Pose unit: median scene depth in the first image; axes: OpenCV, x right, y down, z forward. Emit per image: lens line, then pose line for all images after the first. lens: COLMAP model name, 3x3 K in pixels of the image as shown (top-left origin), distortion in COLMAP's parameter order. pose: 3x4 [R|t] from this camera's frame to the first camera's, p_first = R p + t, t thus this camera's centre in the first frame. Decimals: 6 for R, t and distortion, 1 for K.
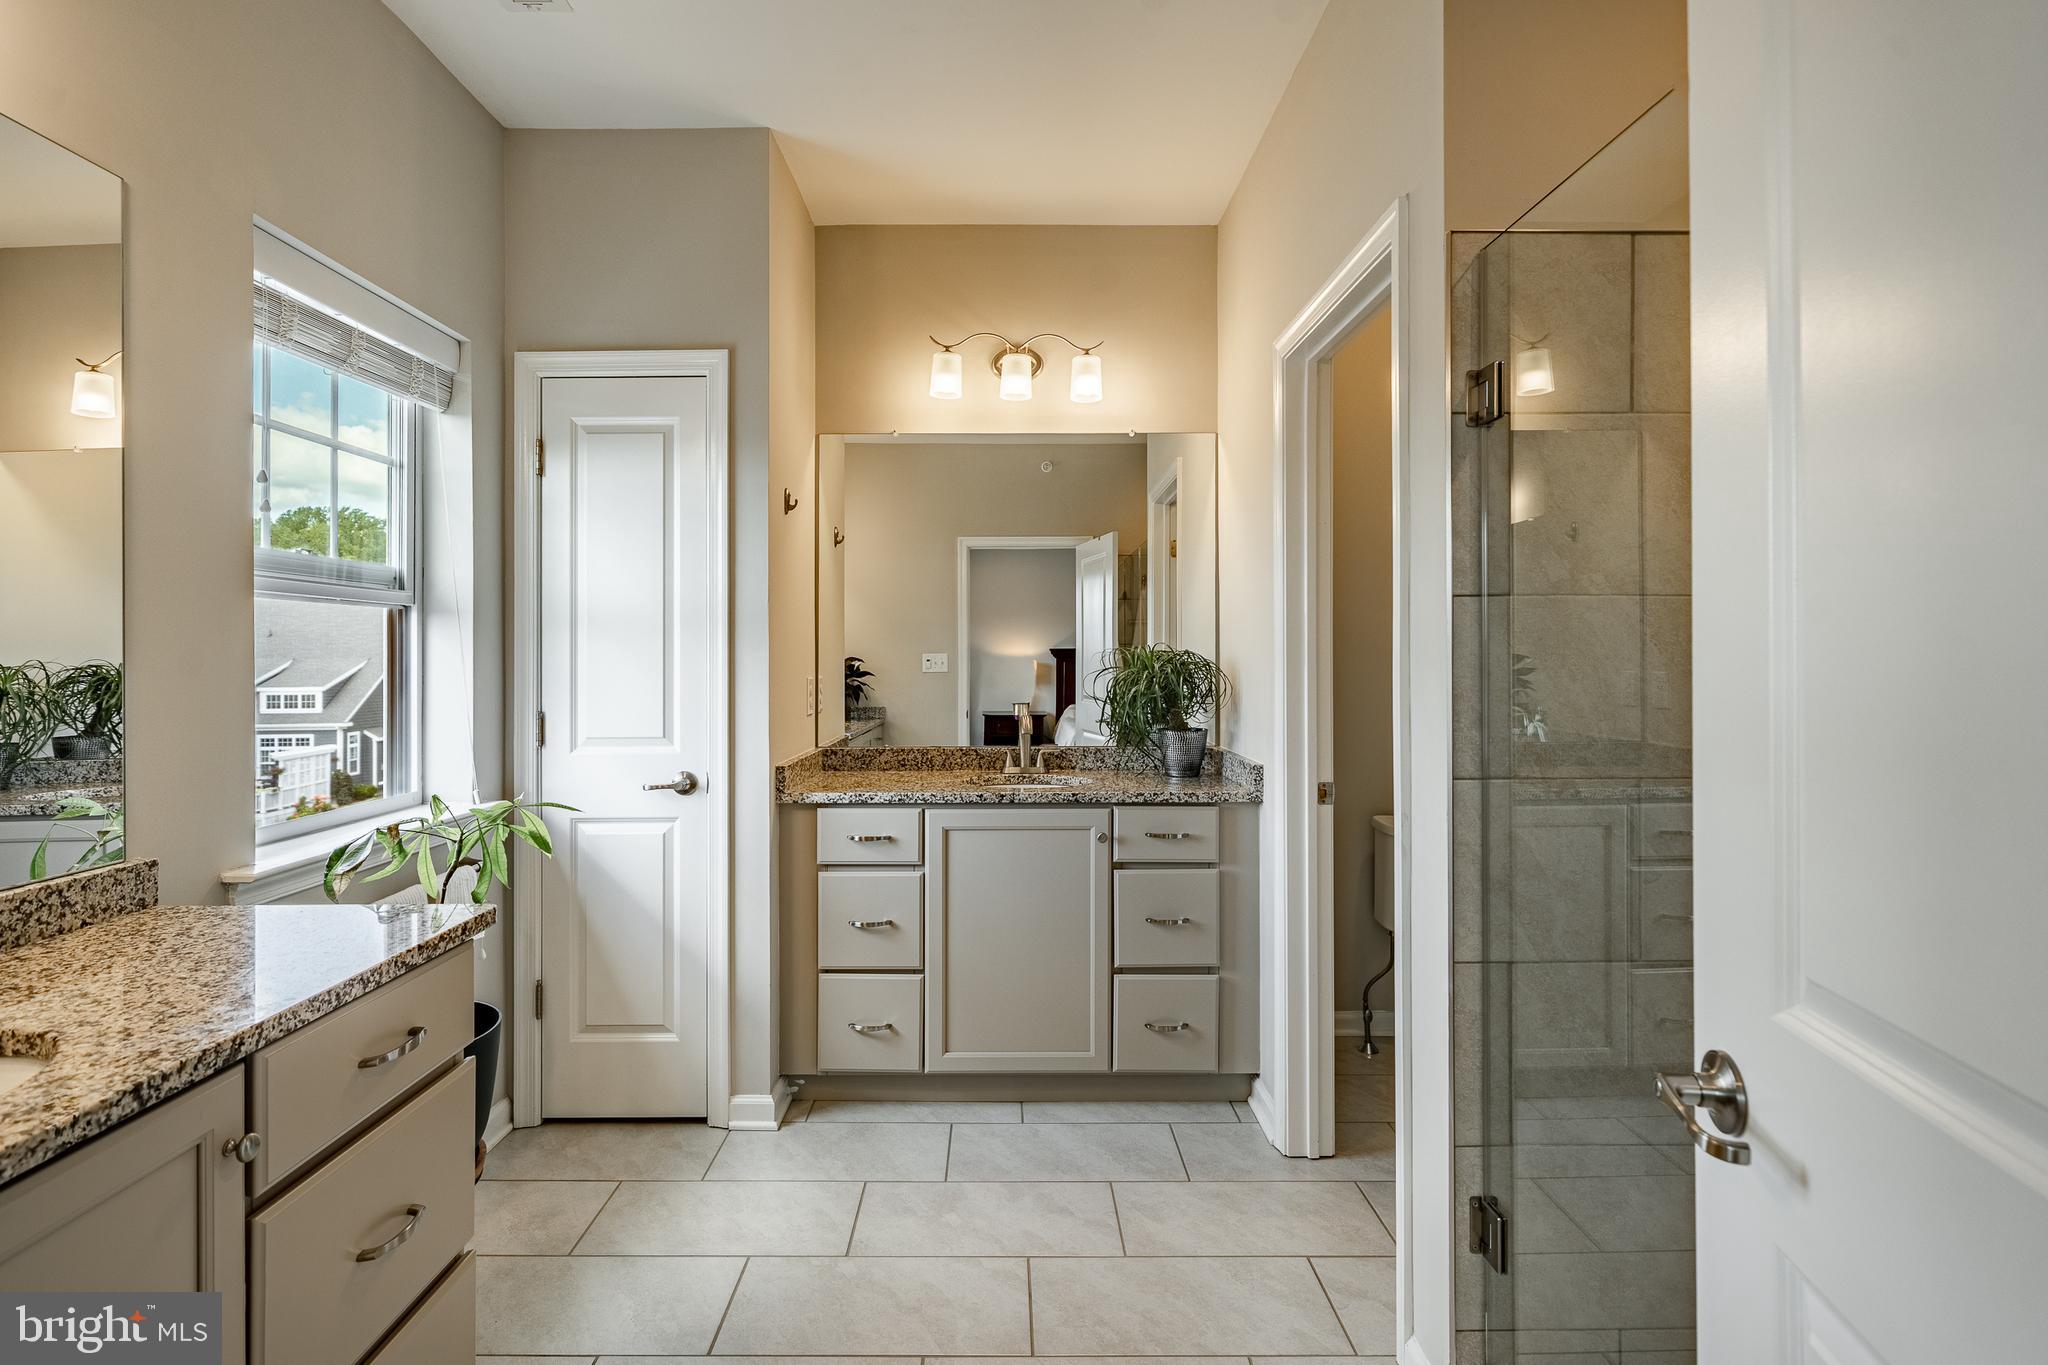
lens RADIAL K [[983.1, 0, 1014.0], [0, 983.1, 669.7], [0, 0, 1]] dist [-0.002109, -0.000351]
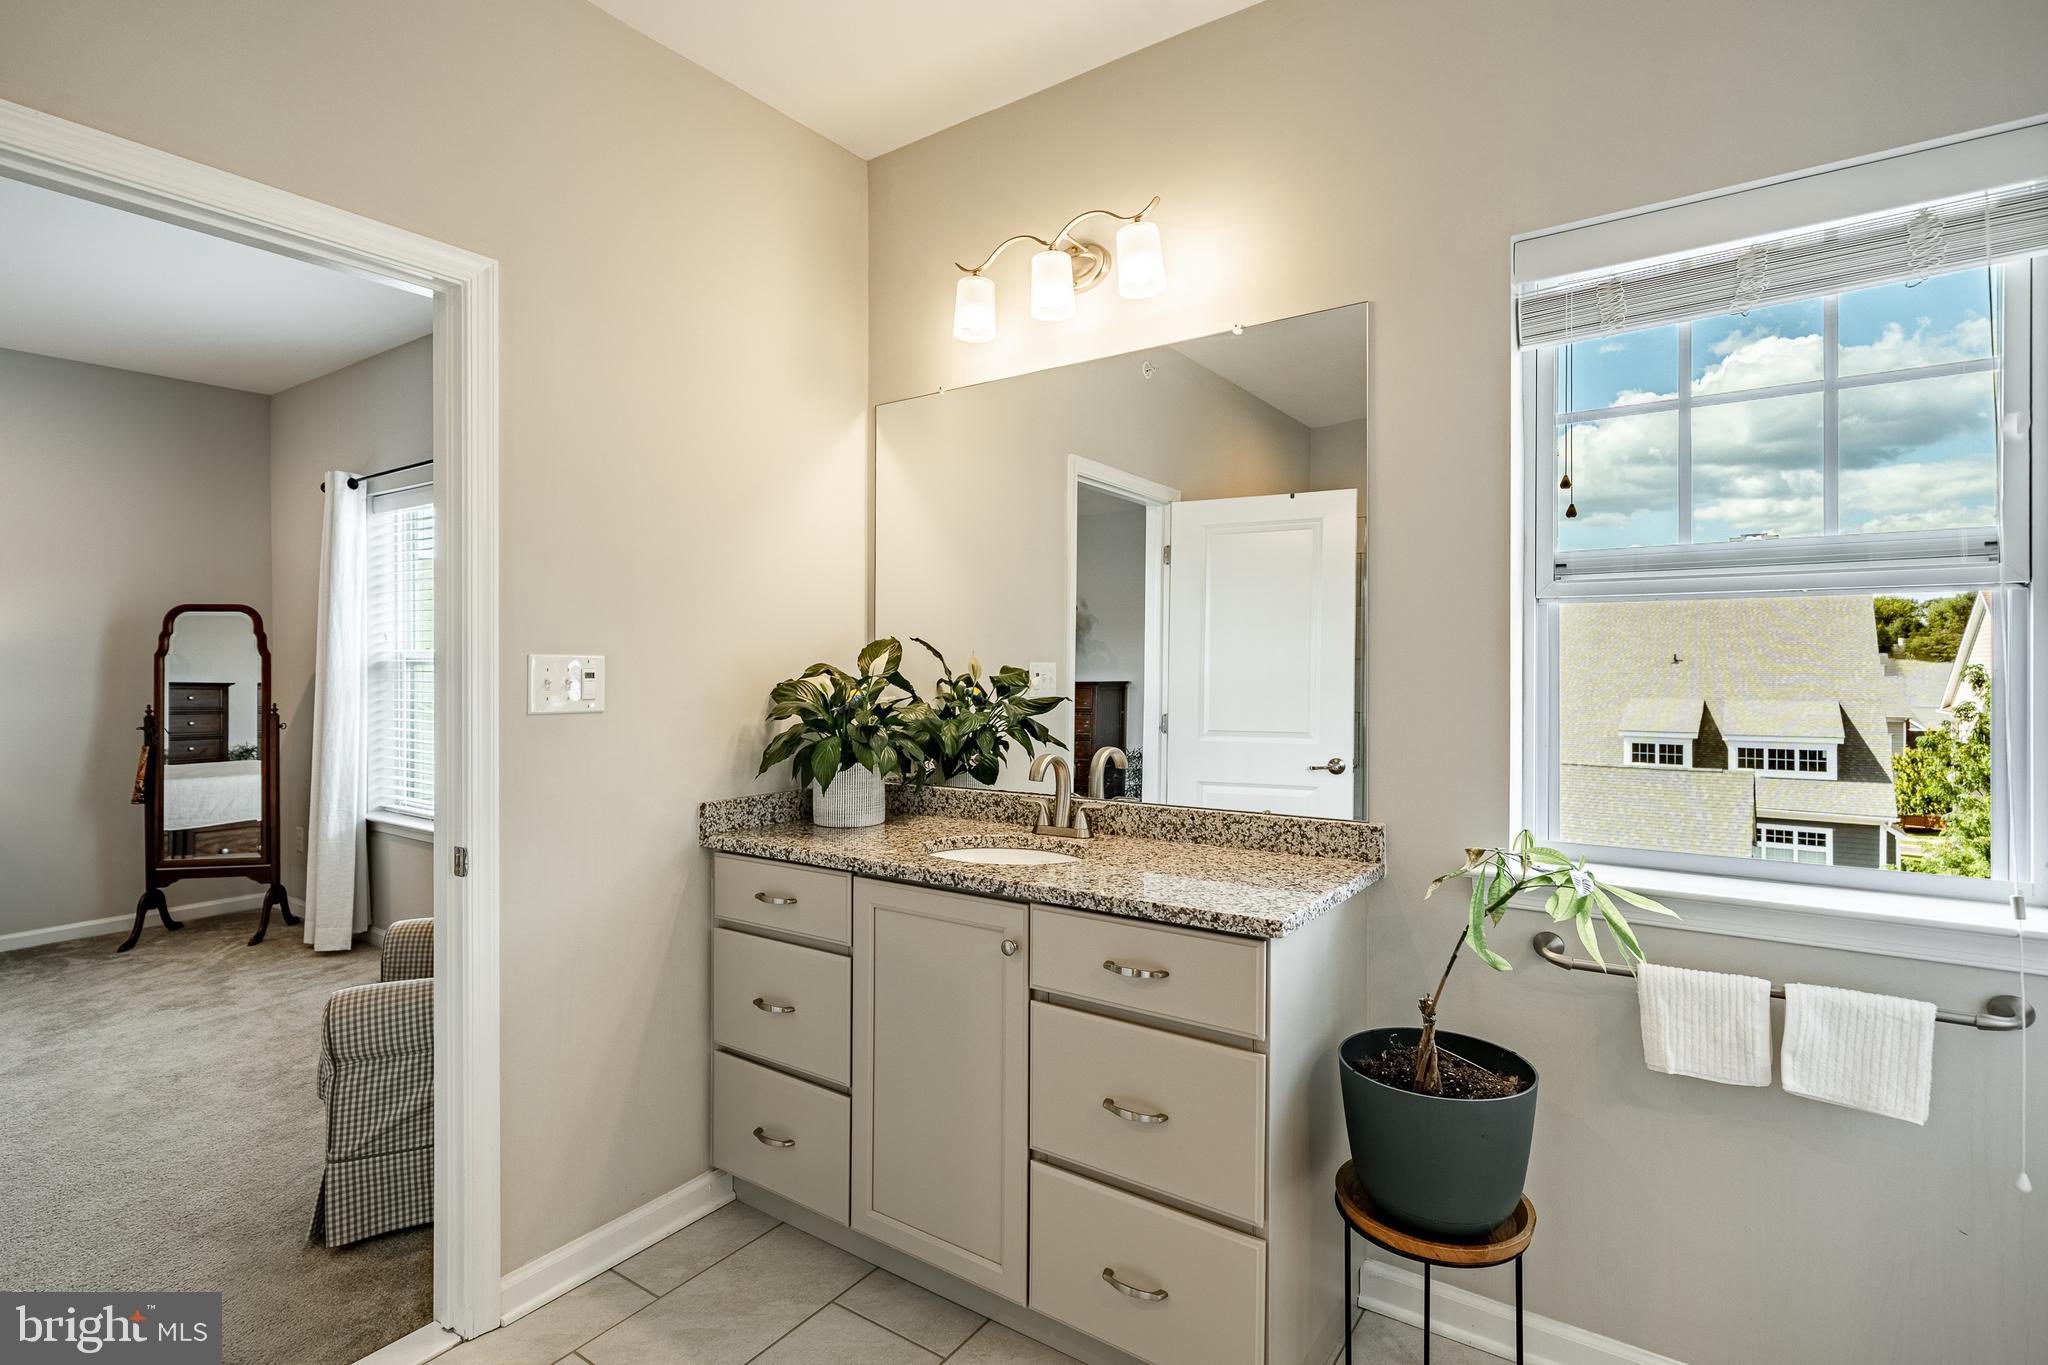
lens RADIAL K [[1008.2, 0, 1014.1], [0, 1008.2, 662.7], [0, 0, 1]] dist [-0.003286, -0.001718]
pose [[-0.601961, 0.004738, -0.798511, 0.494774], [0.002698, 0.999989, 0.003899, -0.026105], [0.798521, 0.000193, -0.601967, 1.576415]]
